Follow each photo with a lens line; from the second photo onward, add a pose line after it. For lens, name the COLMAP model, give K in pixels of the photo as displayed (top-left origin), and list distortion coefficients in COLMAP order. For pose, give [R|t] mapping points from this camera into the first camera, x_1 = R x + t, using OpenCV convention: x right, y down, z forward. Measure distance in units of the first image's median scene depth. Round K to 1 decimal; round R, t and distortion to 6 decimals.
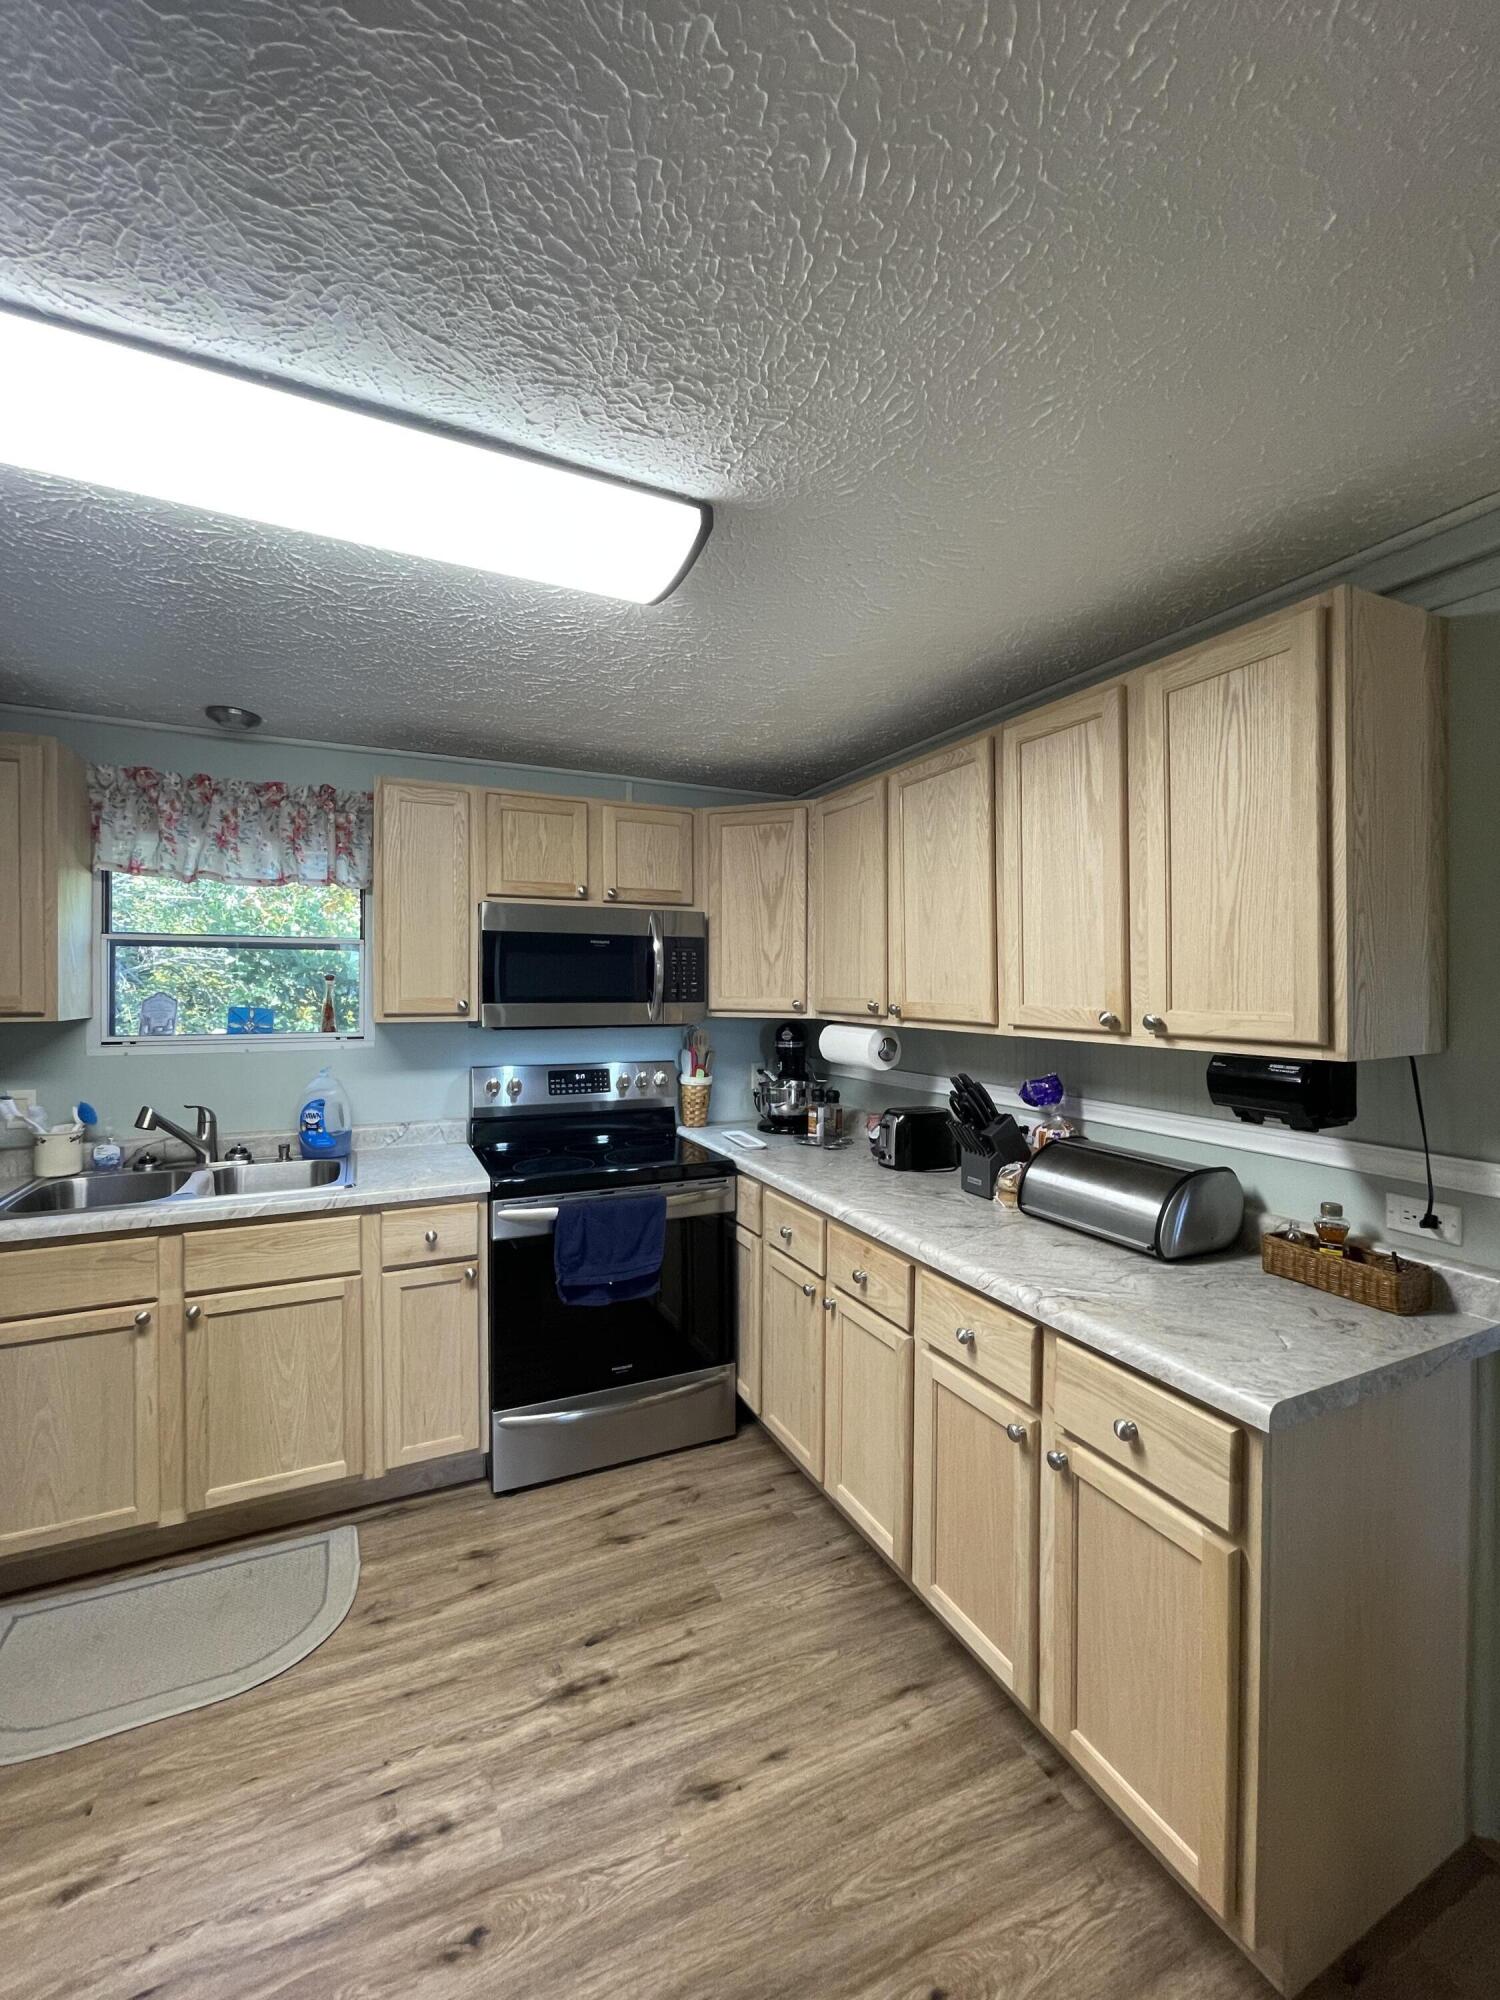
lens RADIAL K [[819.0, 0, 750.0], [0, 819.0, 1000.0], [0, 0, 1]] dist [-0.016842, 0.000692]
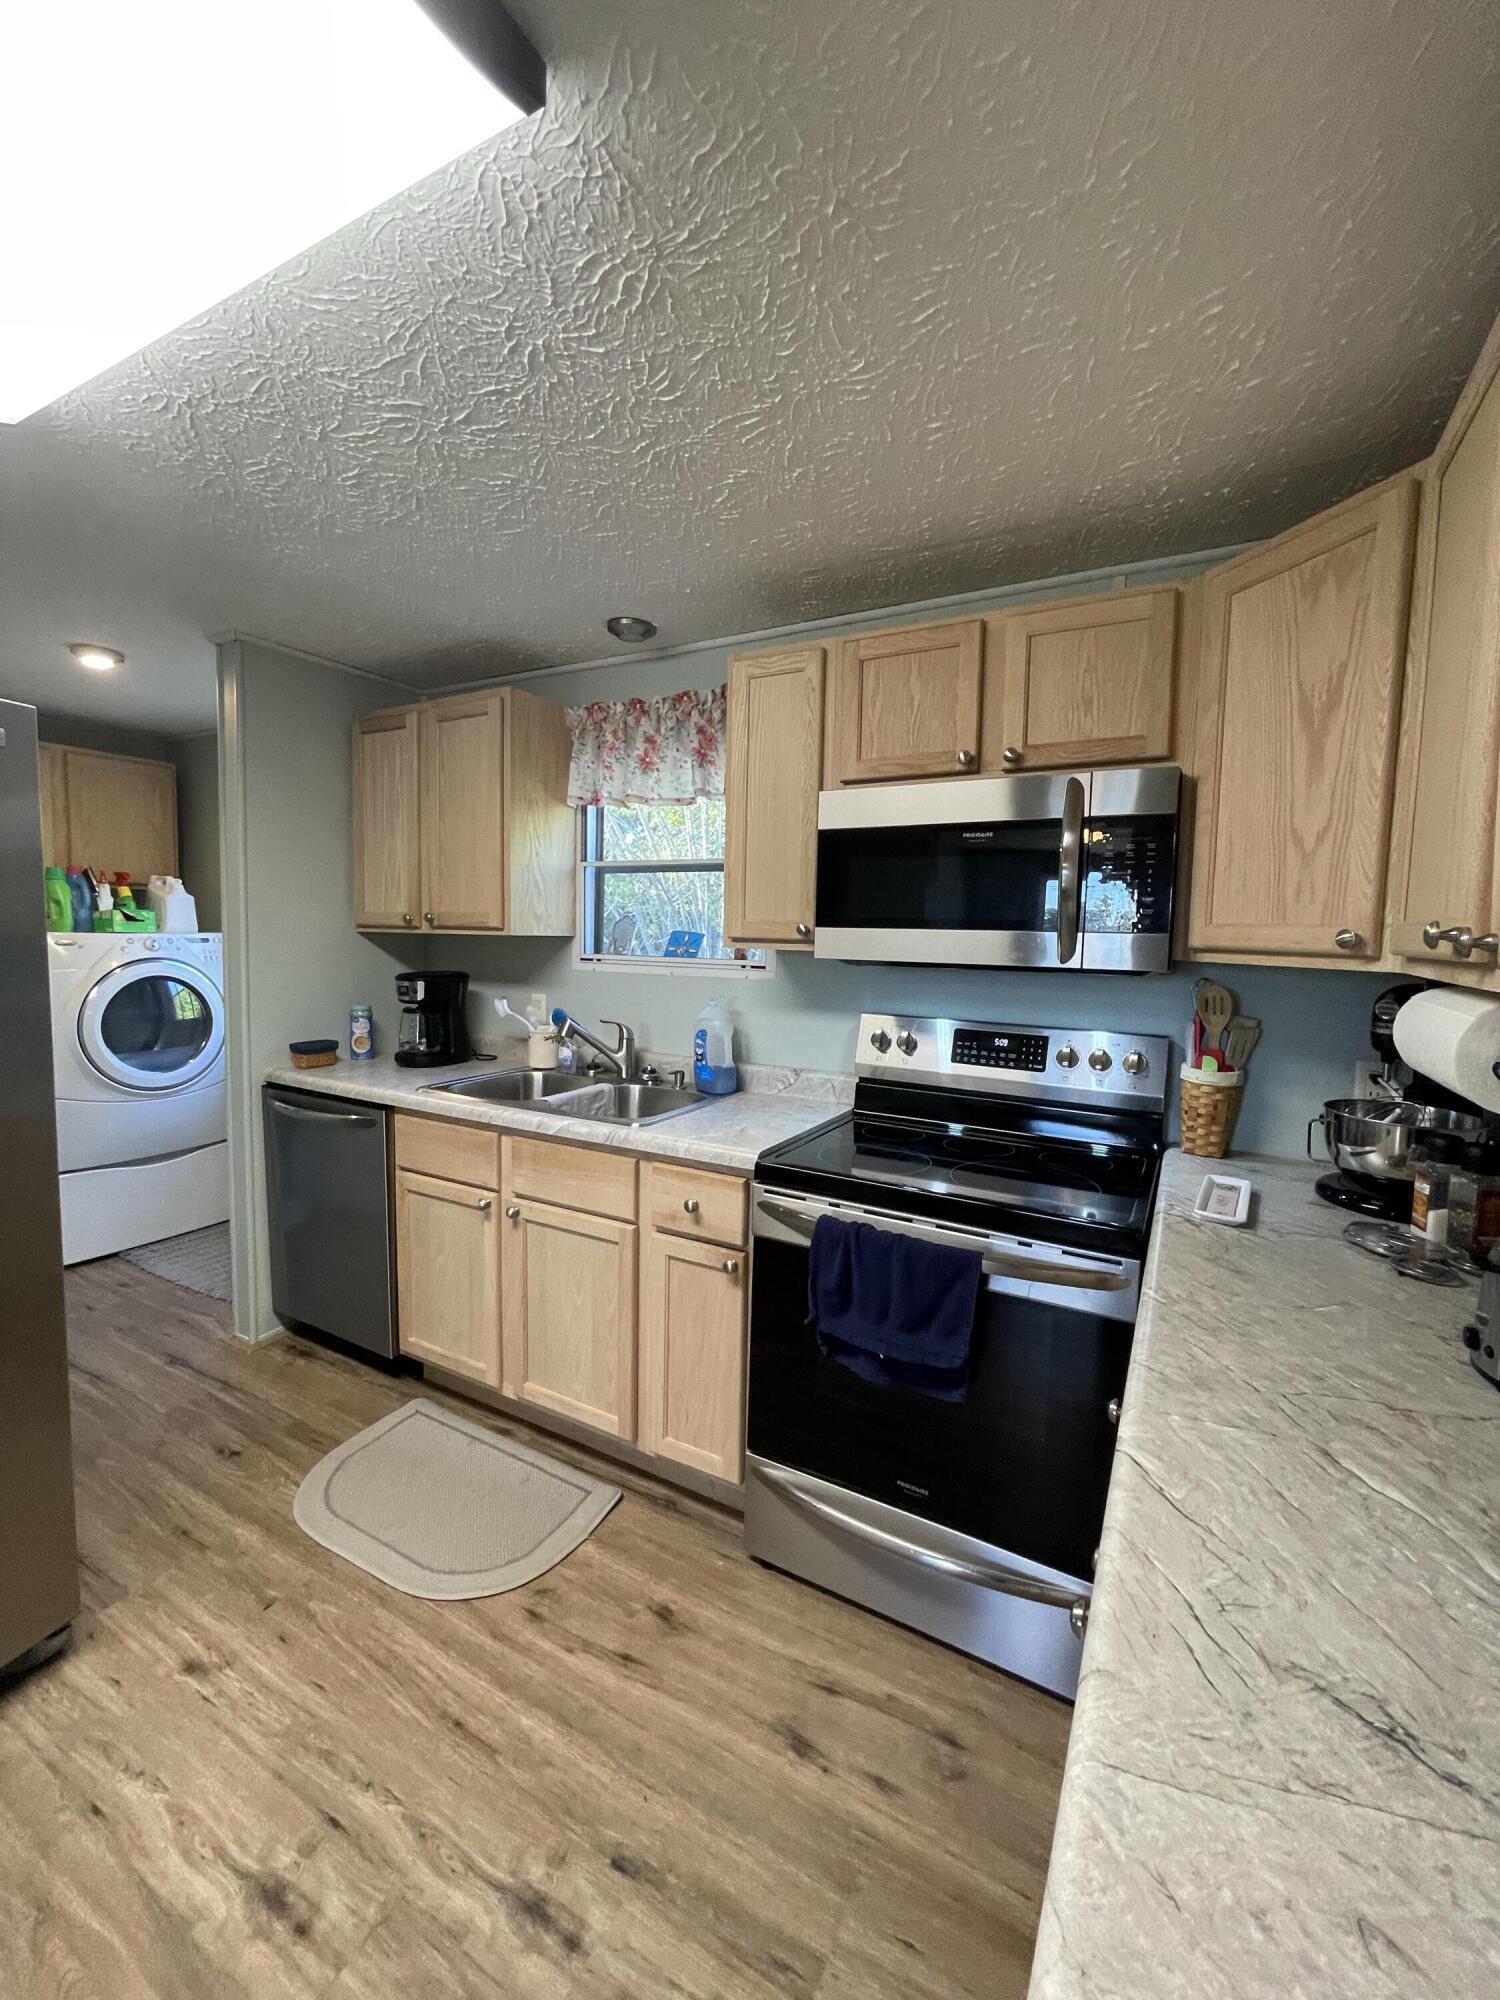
lens RADIAL K [[812.4, 0, 750.0], [0, 812.4, 1000.0], [0, 0, 1]] dist [-0.002246, -0.000567]
pose [[0.574938, 0.078211, -0.814450, 0.281616], [-0.034184, 0.996848, 0.071595, 0.021594], [0.817483, -0.013321, 0.575799, 0.560001]]
